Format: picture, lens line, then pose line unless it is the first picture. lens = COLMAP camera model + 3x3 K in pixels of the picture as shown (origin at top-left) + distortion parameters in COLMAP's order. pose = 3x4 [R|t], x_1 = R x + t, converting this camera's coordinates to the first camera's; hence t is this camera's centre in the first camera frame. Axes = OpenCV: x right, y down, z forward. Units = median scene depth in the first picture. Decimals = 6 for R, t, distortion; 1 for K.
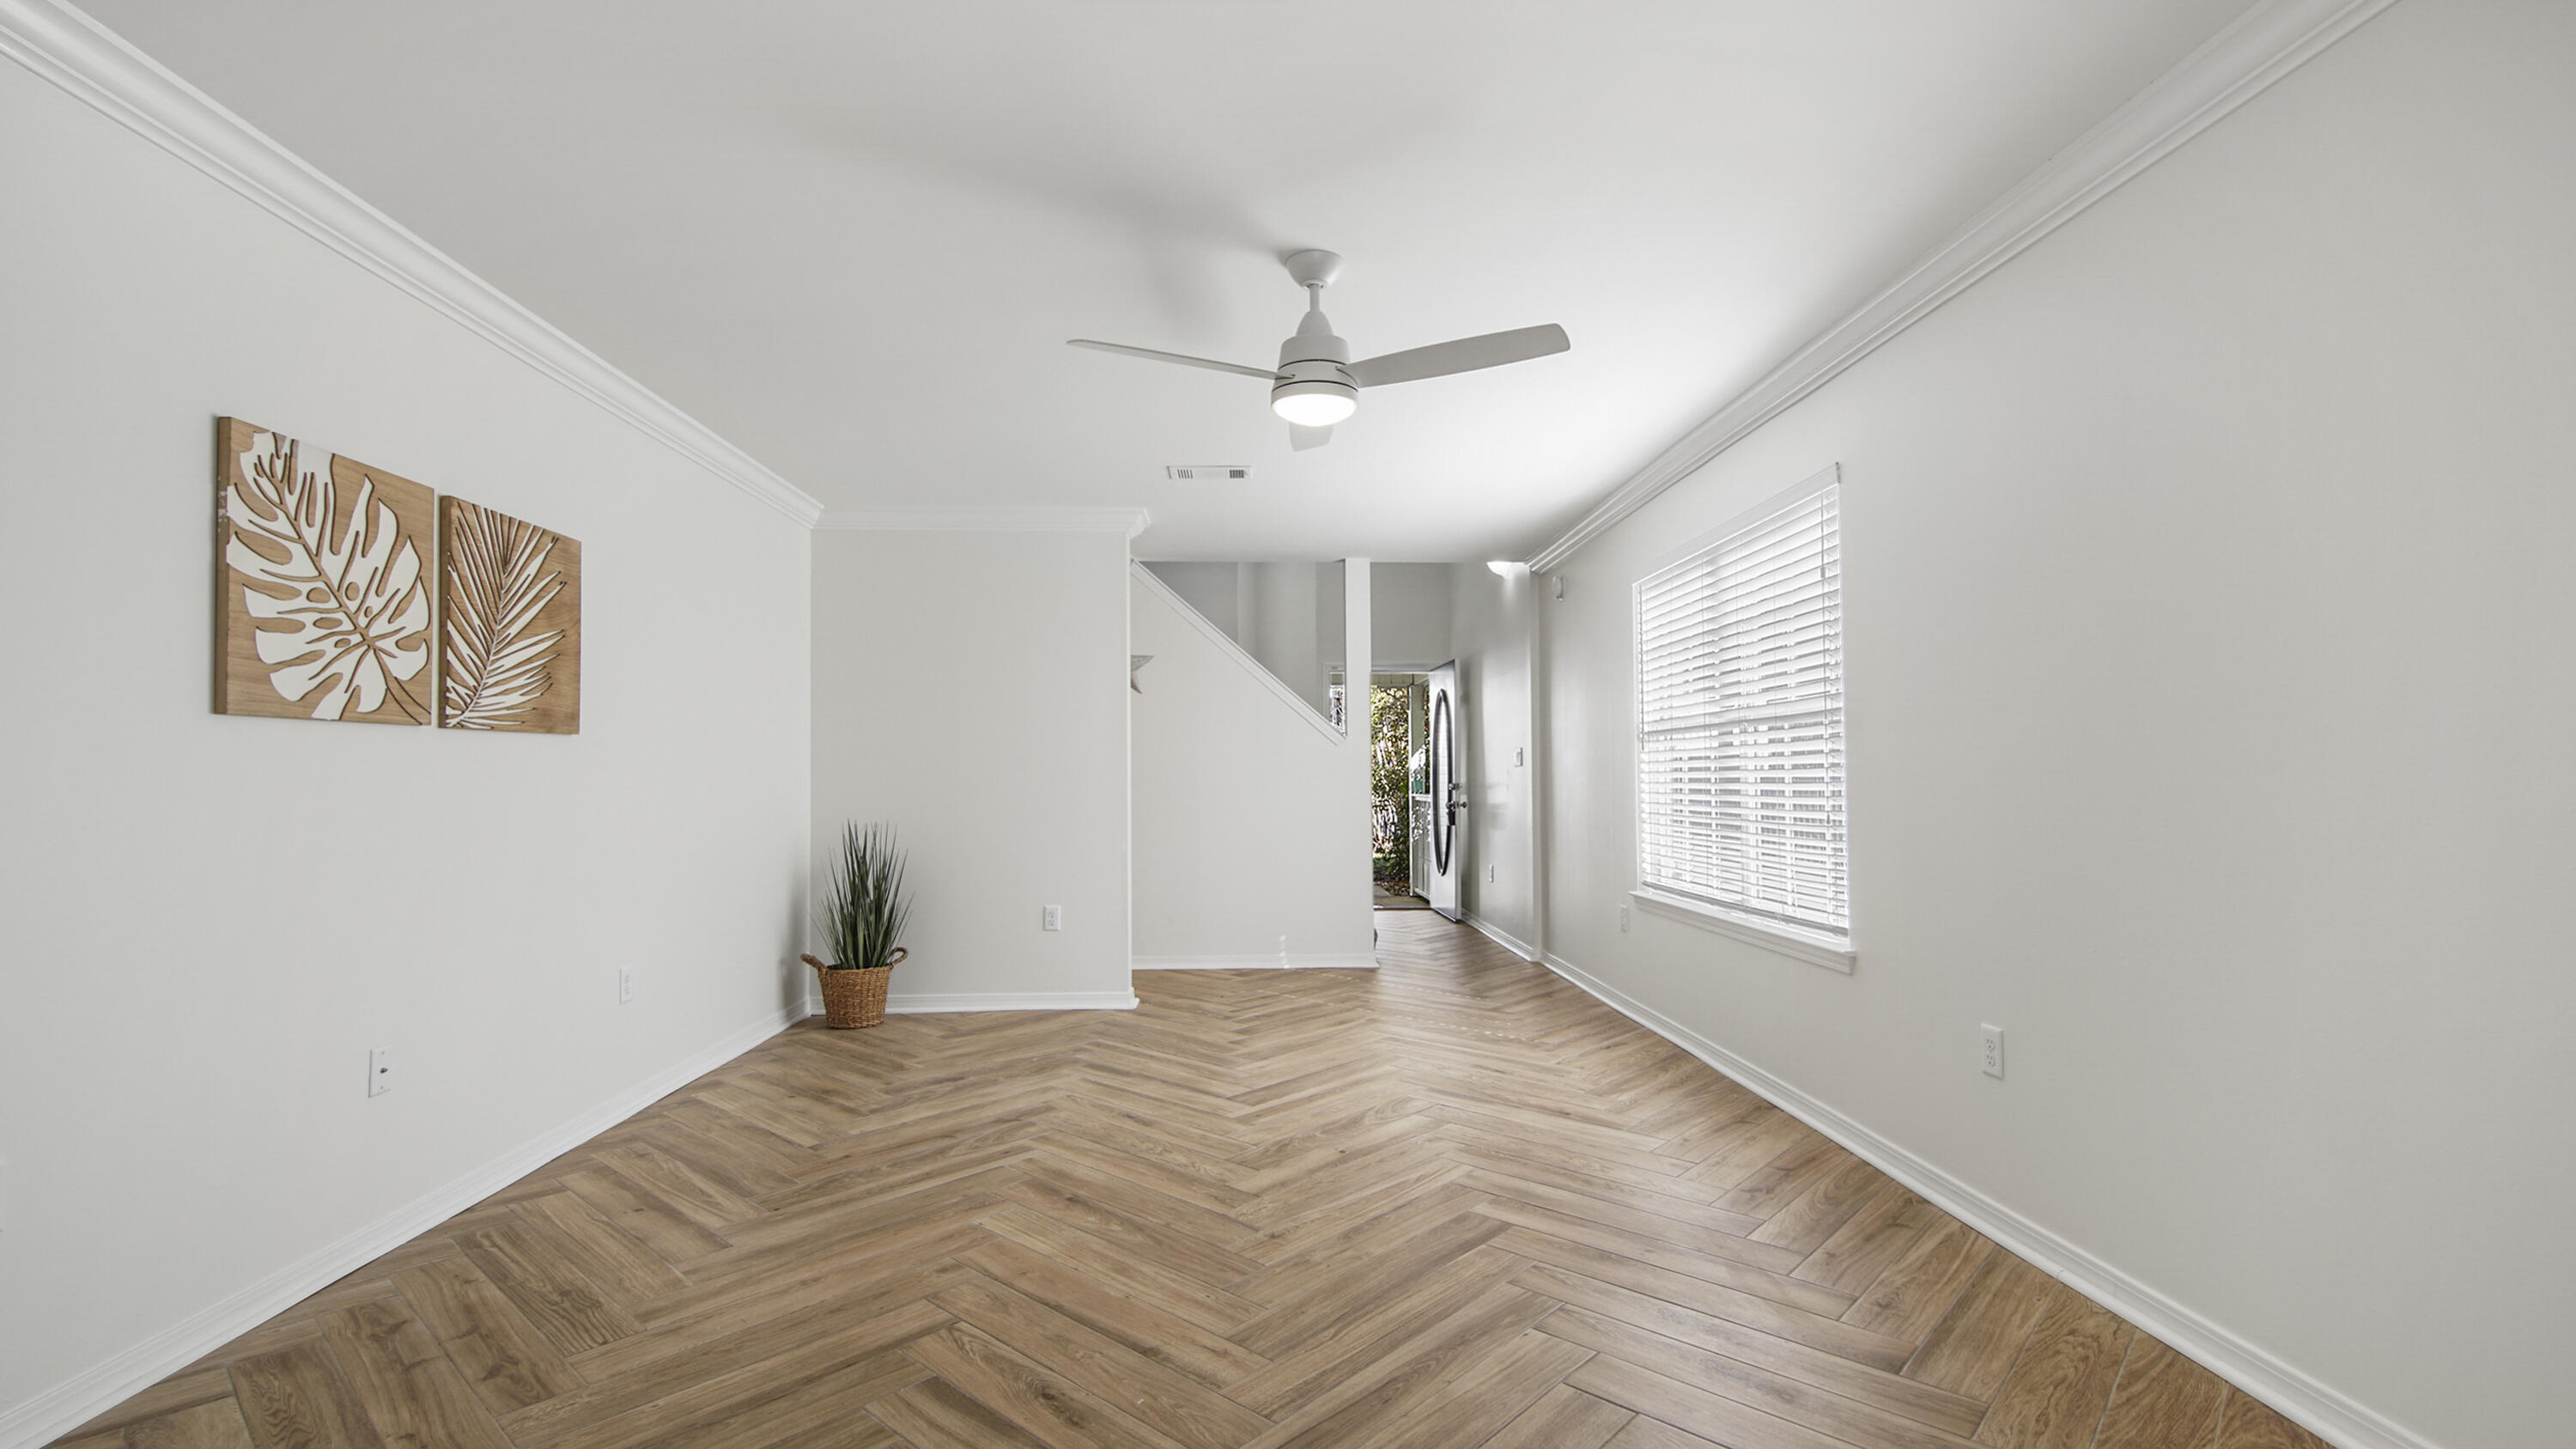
lens RADIAL K [[1155.7, 0, 1284.0], [0, 1155.7, 794.7], [0, 0, 1]] dist [0.025512, -0.015834]
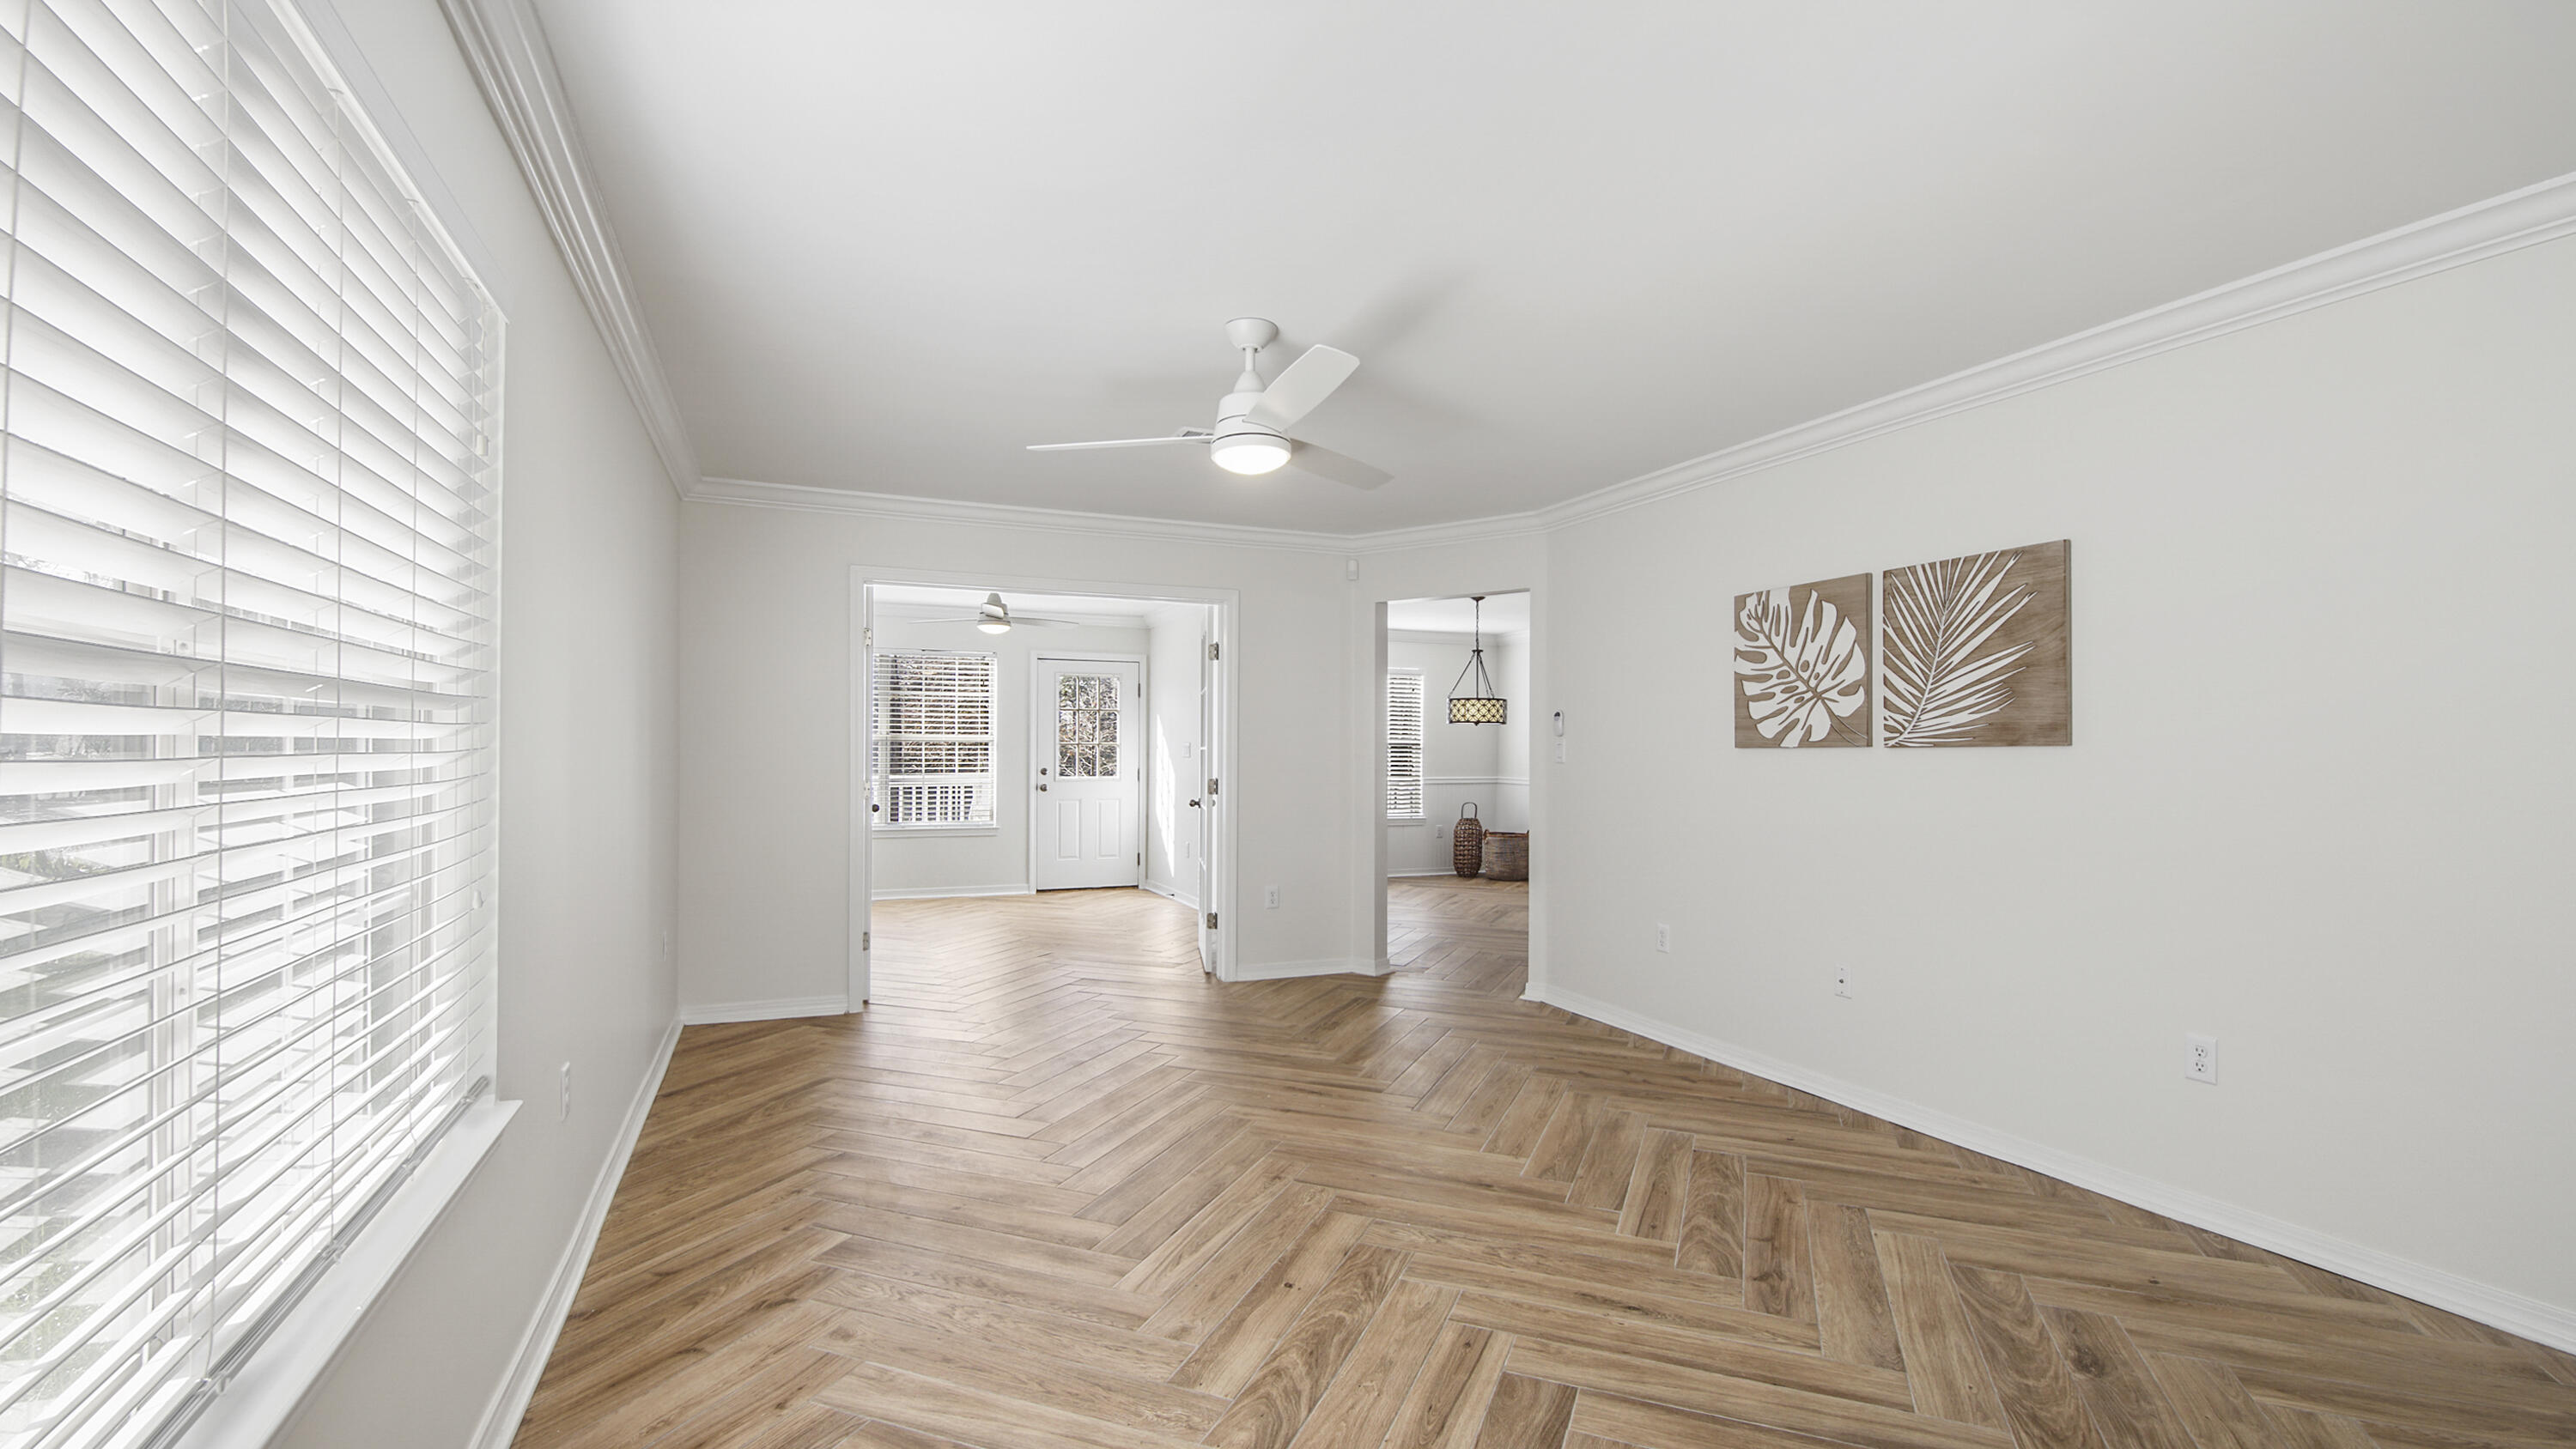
lens RADIAL K [[1155.4, 0, 1284.0], [0, 1155.4, 794.7], [0, 0, 1]] dist [0.025512, -0.015834]
pose [[-0.940074, 0.011785, -0.340767, 0.405044], [-0.006134, 0.998656, 0.051460, -0.074457], [0.340916, 0.050467, -0.938738, 2.207492]]
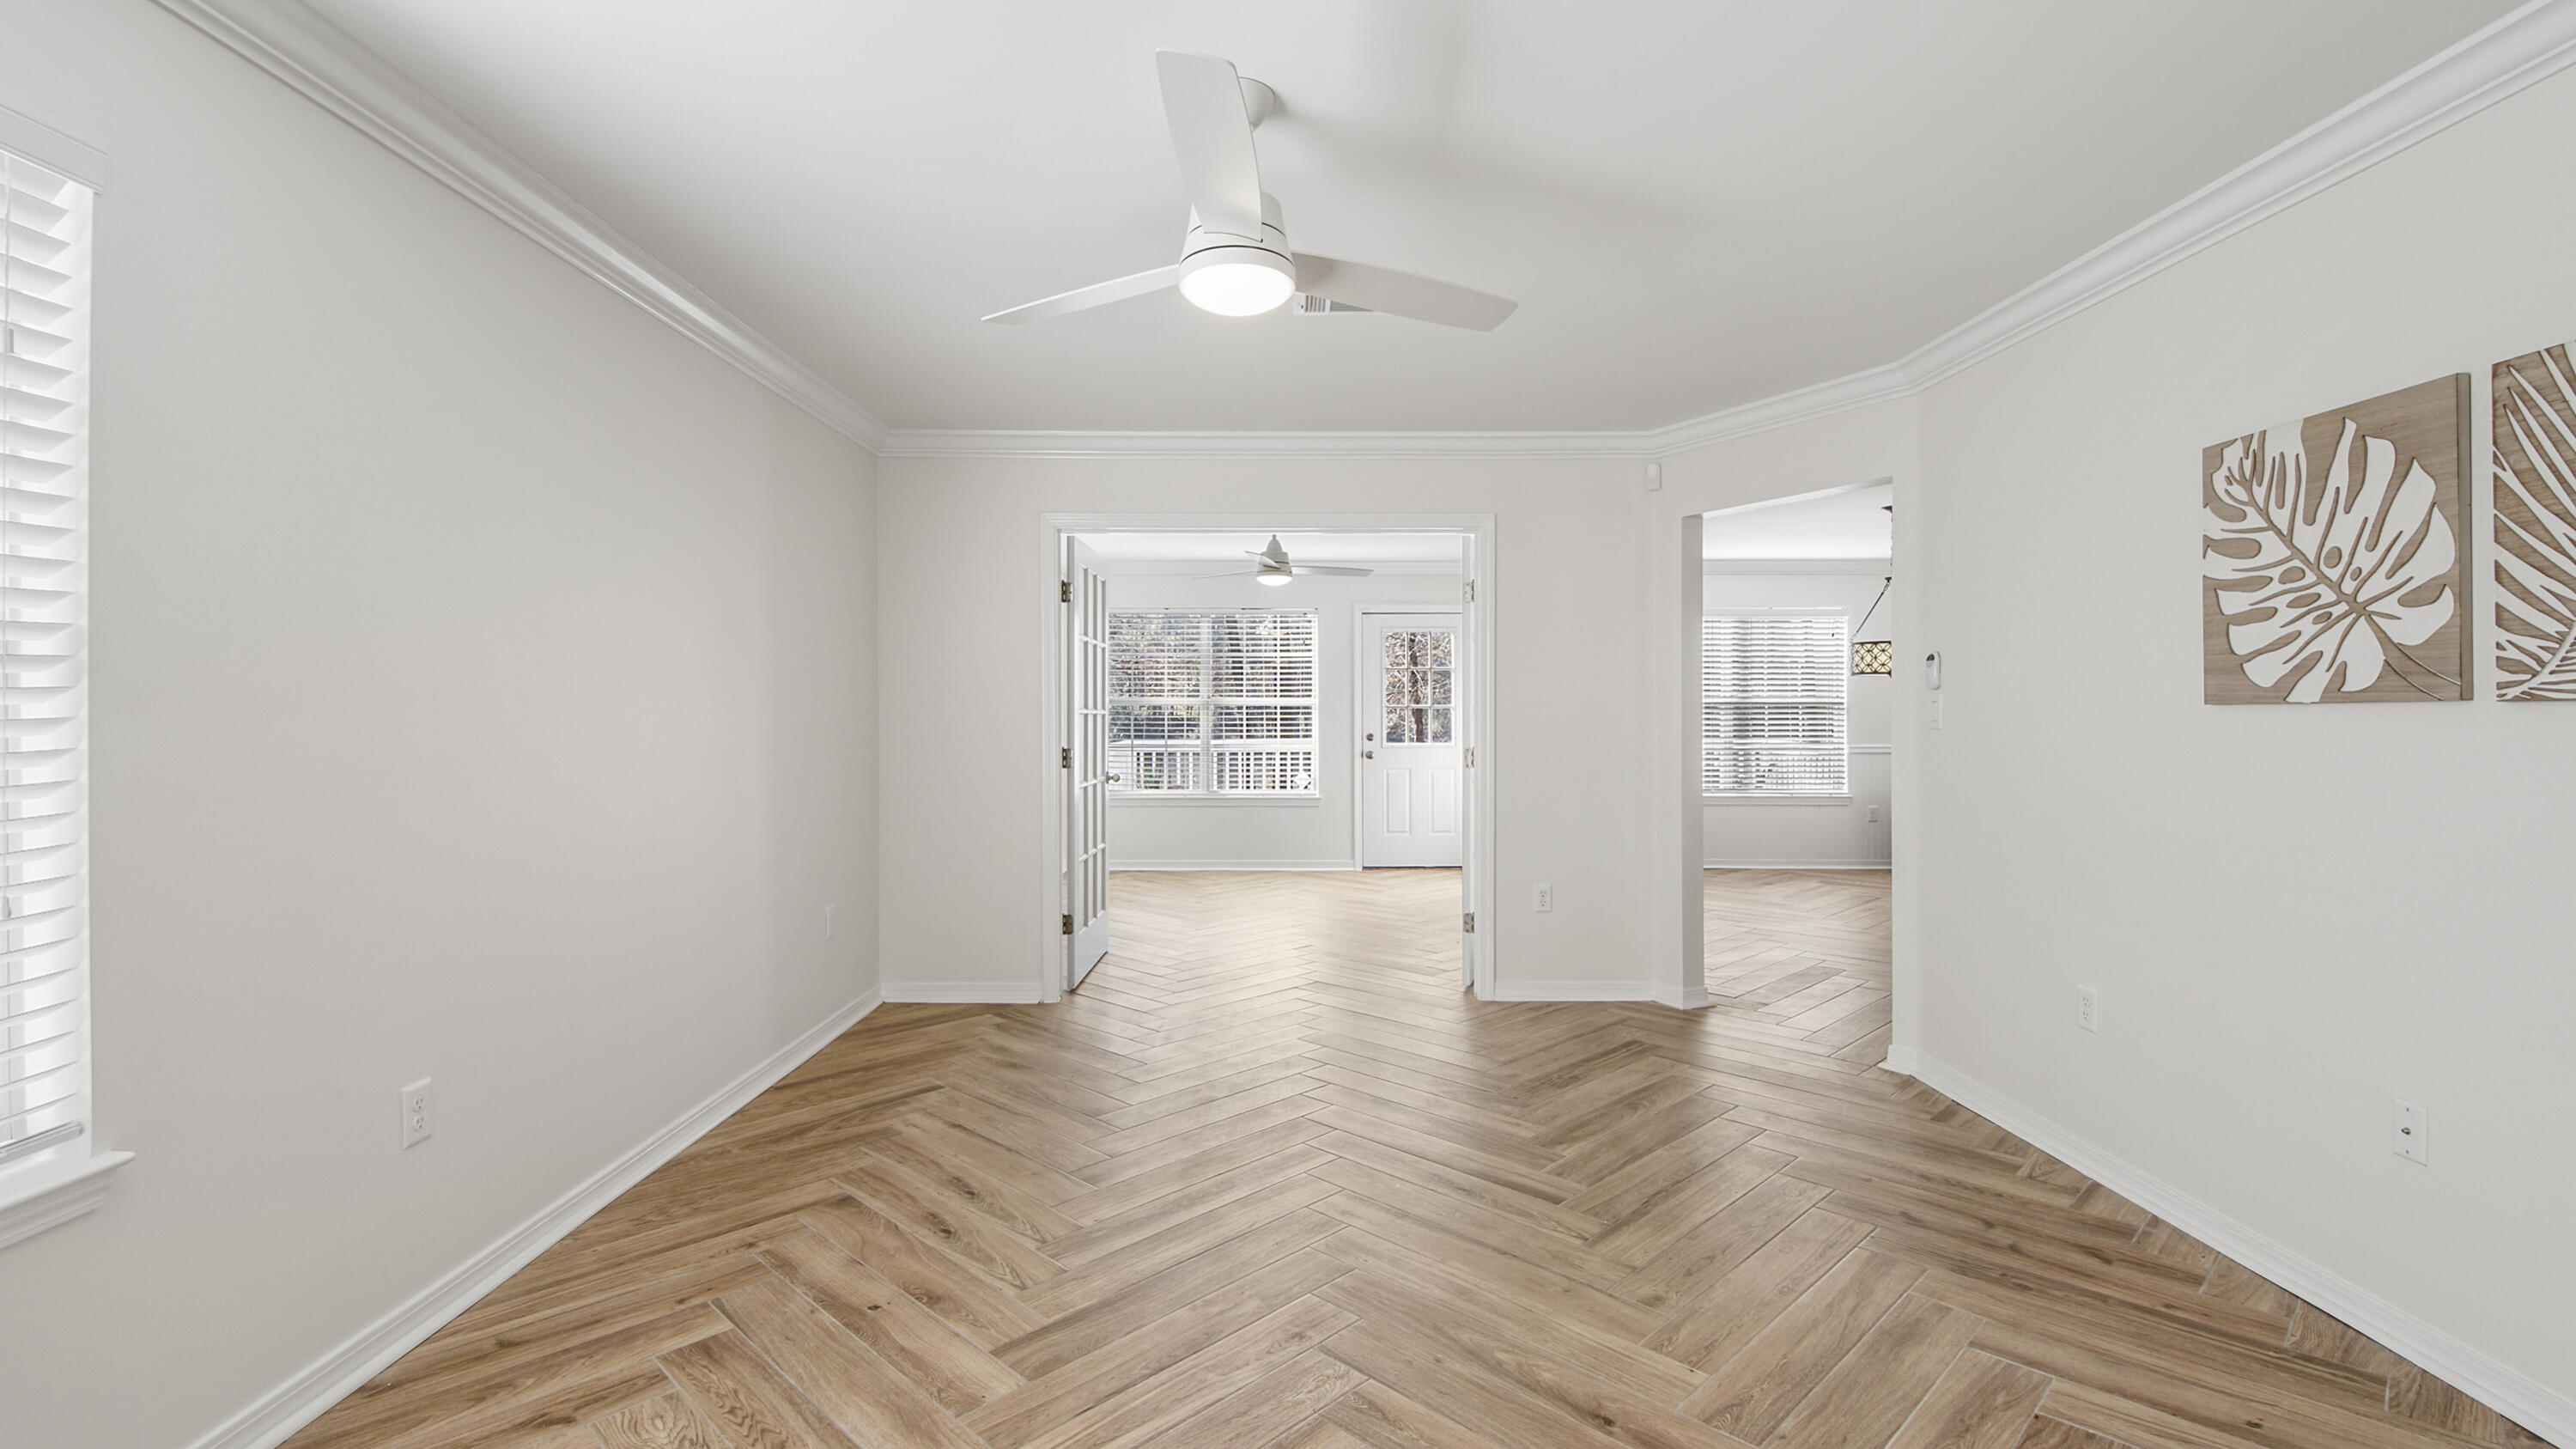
lens RADIAL K [[1180.3, 0, 1281.8], [0, 1180.3, 751.3], [0, 0, 1]] dist [0.033195, -0.023370]
pose [[-0.998870, 0.002796, 0.047453, -0.038138], [0.004970, 0.998941, 0.045744, -0.070372], [-0.047275, 0.045928, -0.997825, 1.912781]]
